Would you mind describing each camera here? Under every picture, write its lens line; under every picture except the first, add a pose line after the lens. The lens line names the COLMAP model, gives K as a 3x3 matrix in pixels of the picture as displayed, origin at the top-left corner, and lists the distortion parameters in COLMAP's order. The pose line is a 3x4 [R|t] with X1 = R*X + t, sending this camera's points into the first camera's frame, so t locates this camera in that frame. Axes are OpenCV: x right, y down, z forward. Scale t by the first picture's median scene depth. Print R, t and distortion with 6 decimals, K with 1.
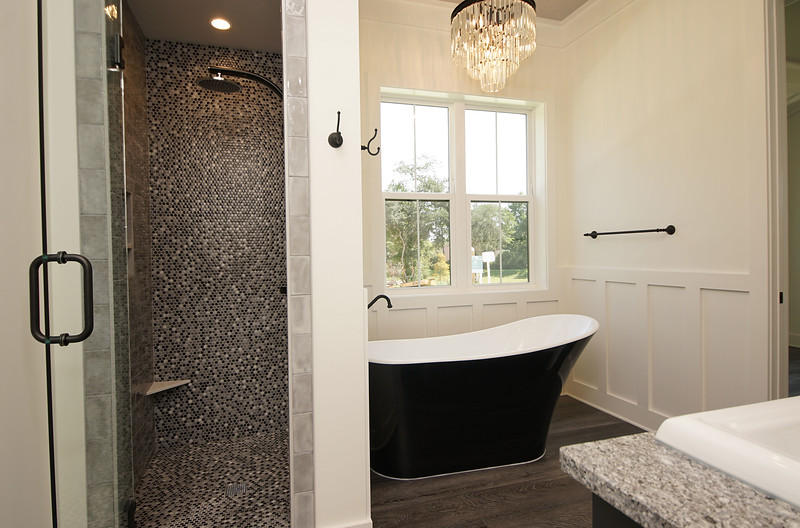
lens RADIAL K [[442.1, 0, 399.3], [0, 442.1, 259.7], [0, 0, 1]] dist [0.011745, -0.005053]
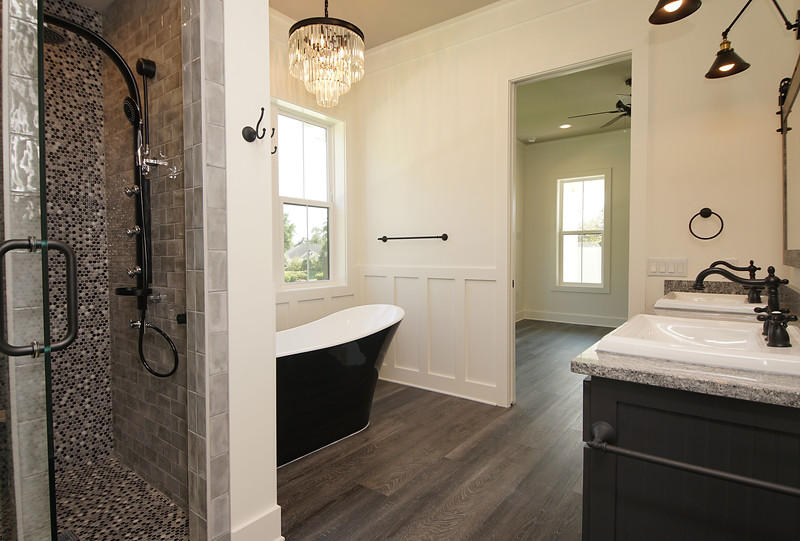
lens RADIAL K [[431.5, 0, 401.7], [0, 431.5, 268.1], [0, 0, 1]] dist [0.007533, -0.002093]
pose [[0.817758, -0.008183, 0.575504, -0.274156], [0.001282, 0.999922, 0.012397, 0.011750], [-0.575561, -0.009400, 0.817705, 0.005698]]
